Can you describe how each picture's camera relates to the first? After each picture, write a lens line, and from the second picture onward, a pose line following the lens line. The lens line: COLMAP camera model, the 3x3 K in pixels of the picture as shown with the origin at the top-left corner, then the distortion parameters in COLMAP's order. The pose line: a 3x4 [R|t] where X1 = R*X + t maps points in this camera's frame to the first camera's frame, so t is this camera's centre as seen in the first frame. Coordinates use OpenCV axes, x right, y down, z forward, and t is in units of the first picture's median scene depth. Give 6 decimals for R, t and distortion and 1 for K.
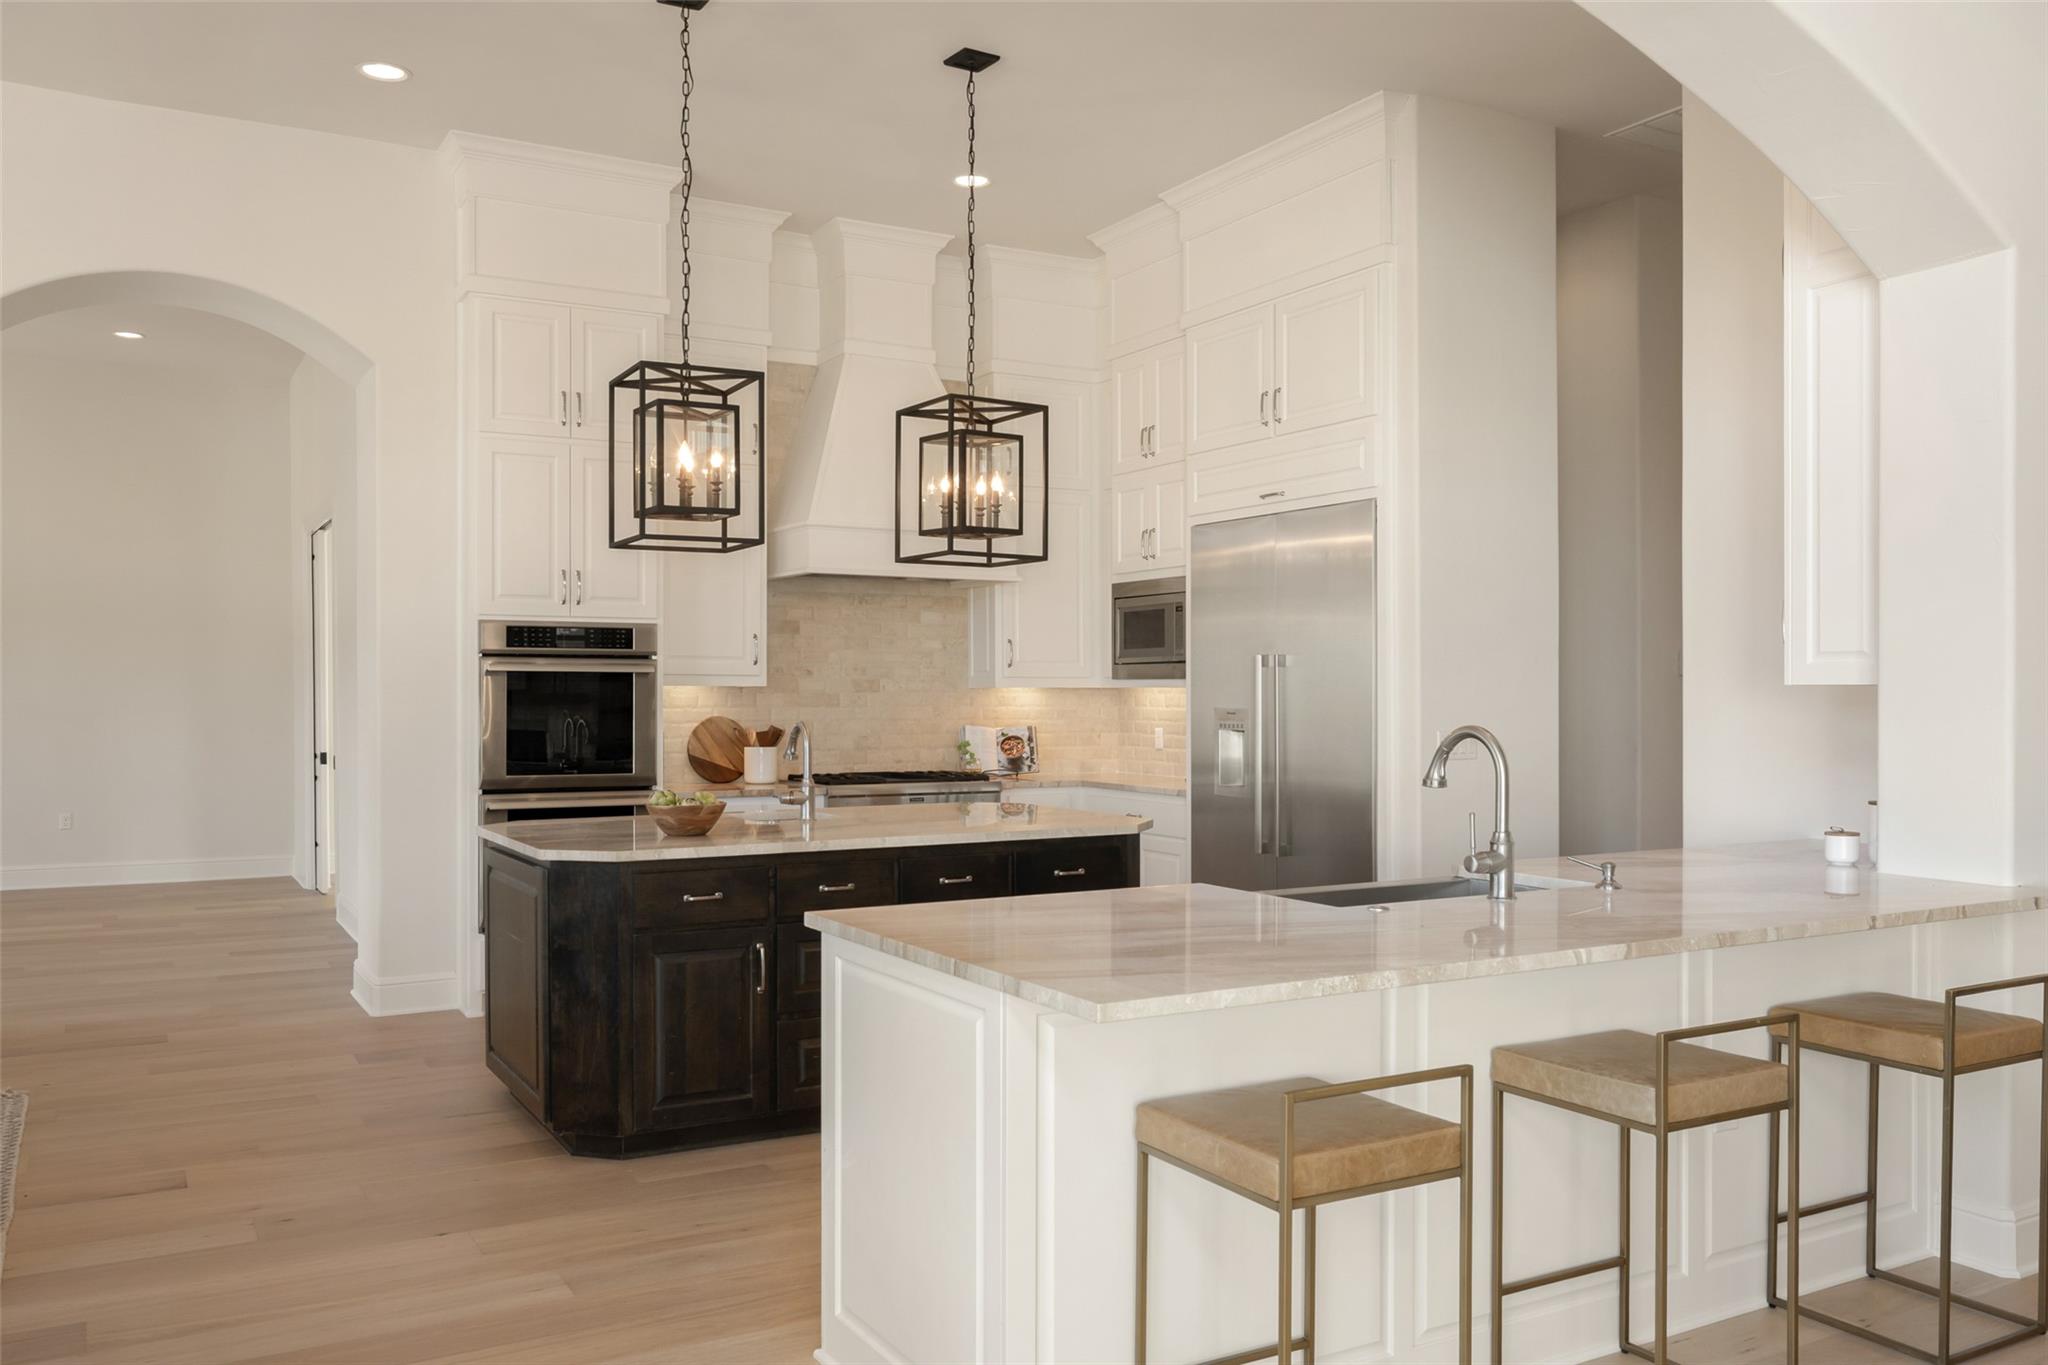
lens RADIAL K [[1632.0, 0, 1029.7], [0, 1632.0, 701.3], [0, 0, 1]] dist [0.014268, -0.015459]
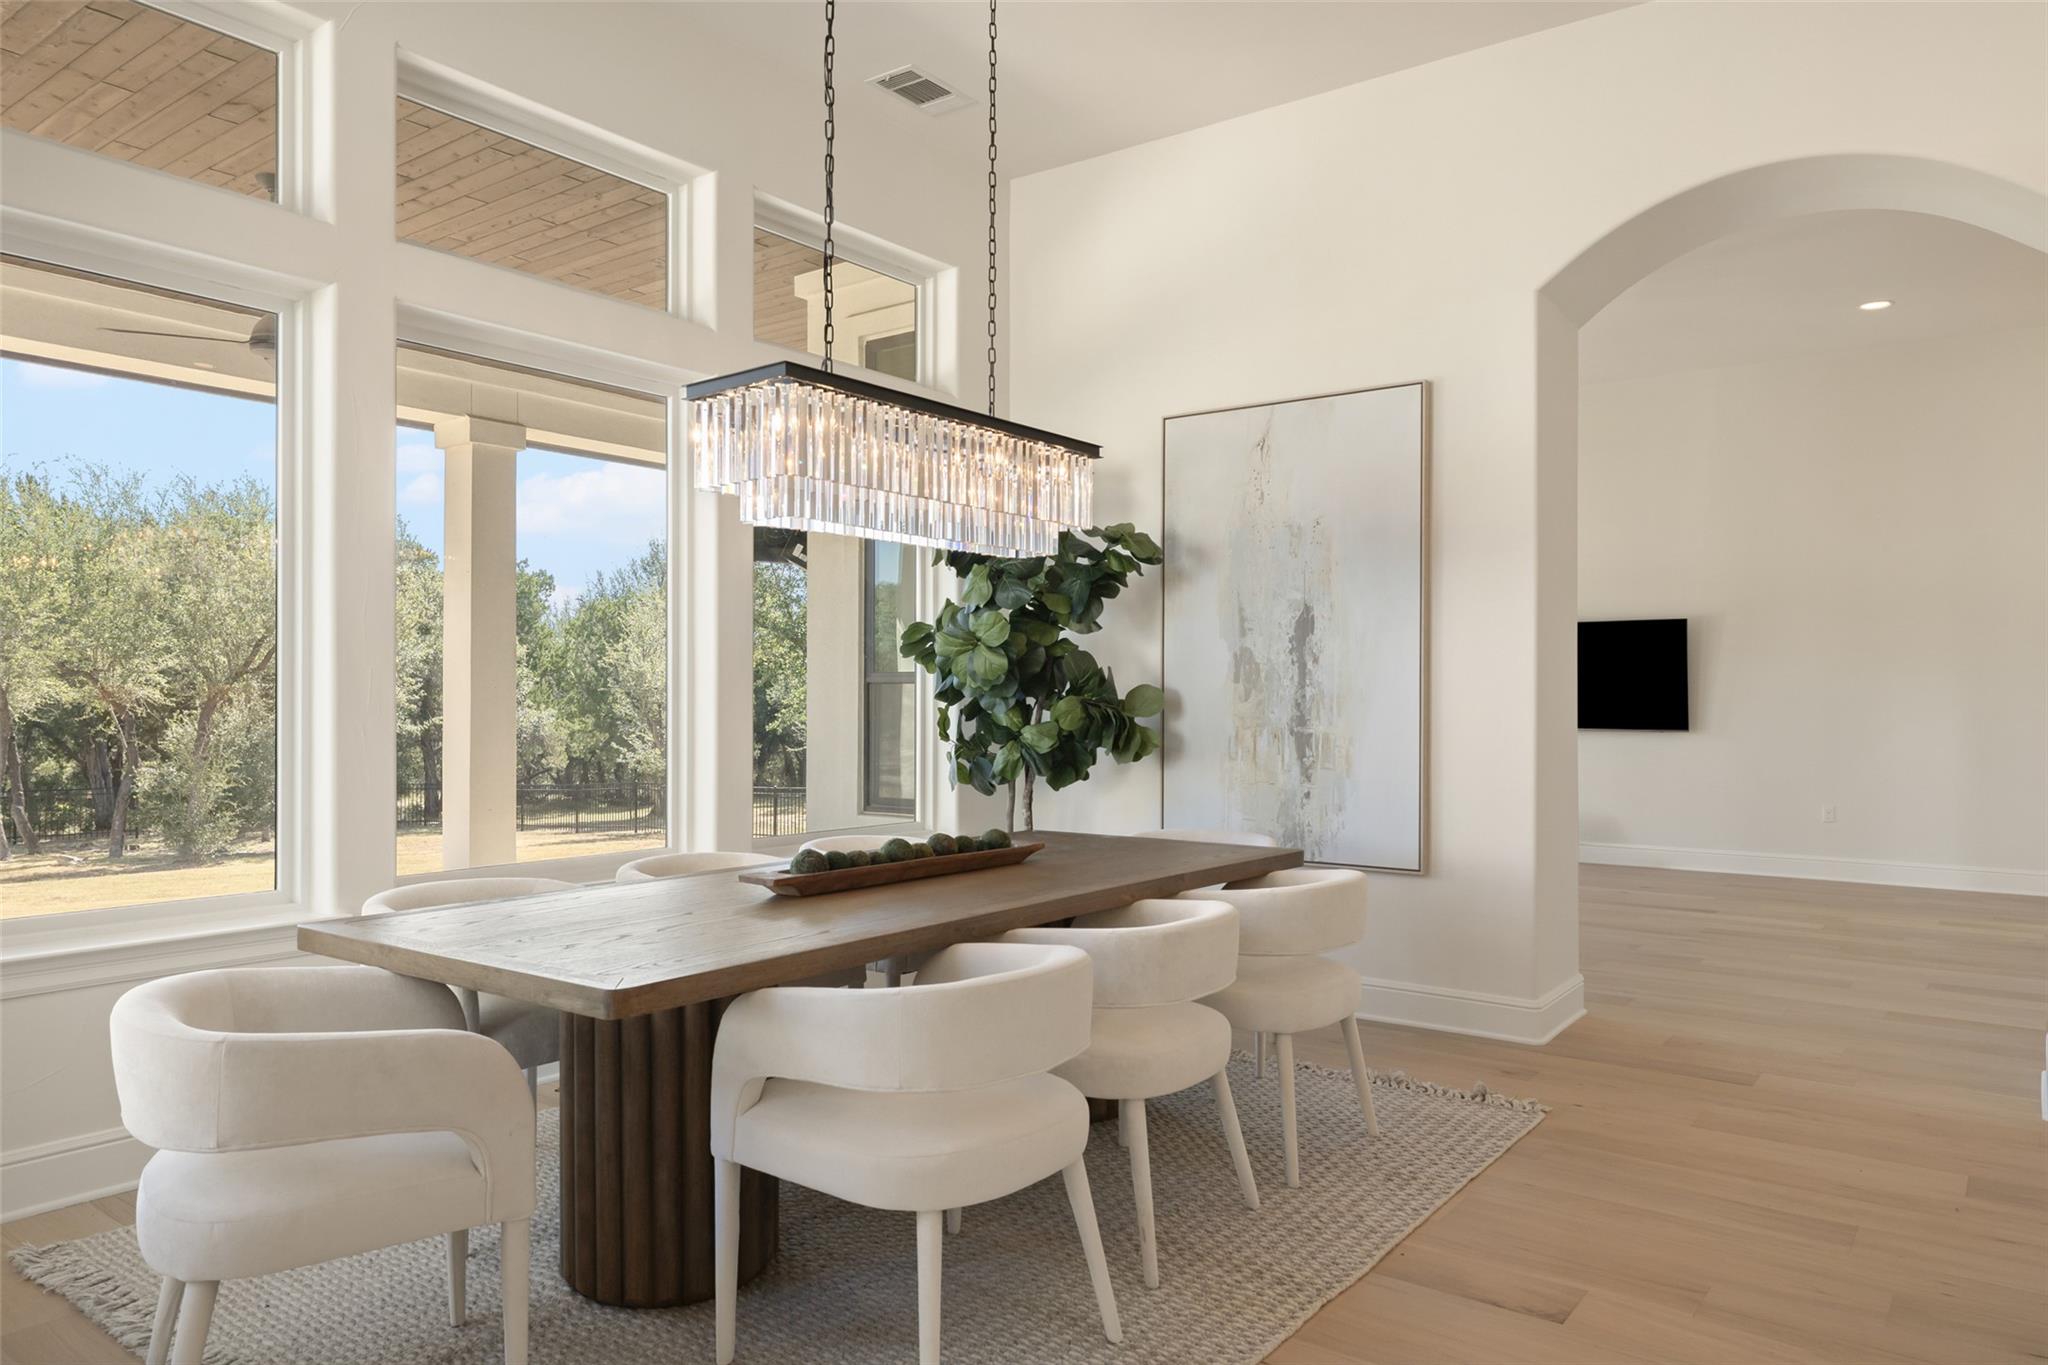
lens RADIAL K [[1350.1, 0, 1018.4], [0, 1350.1, 695.9], [0, 0, 1]] dist [0.011861, 0.002978]
pose [[0.397130, -0.002223, -0.917759, -0.037730], [-0.007712, 0.999954, -0.005760, 0.014493], [0.917730, 0.009365, 0.397095, 0.331375]]
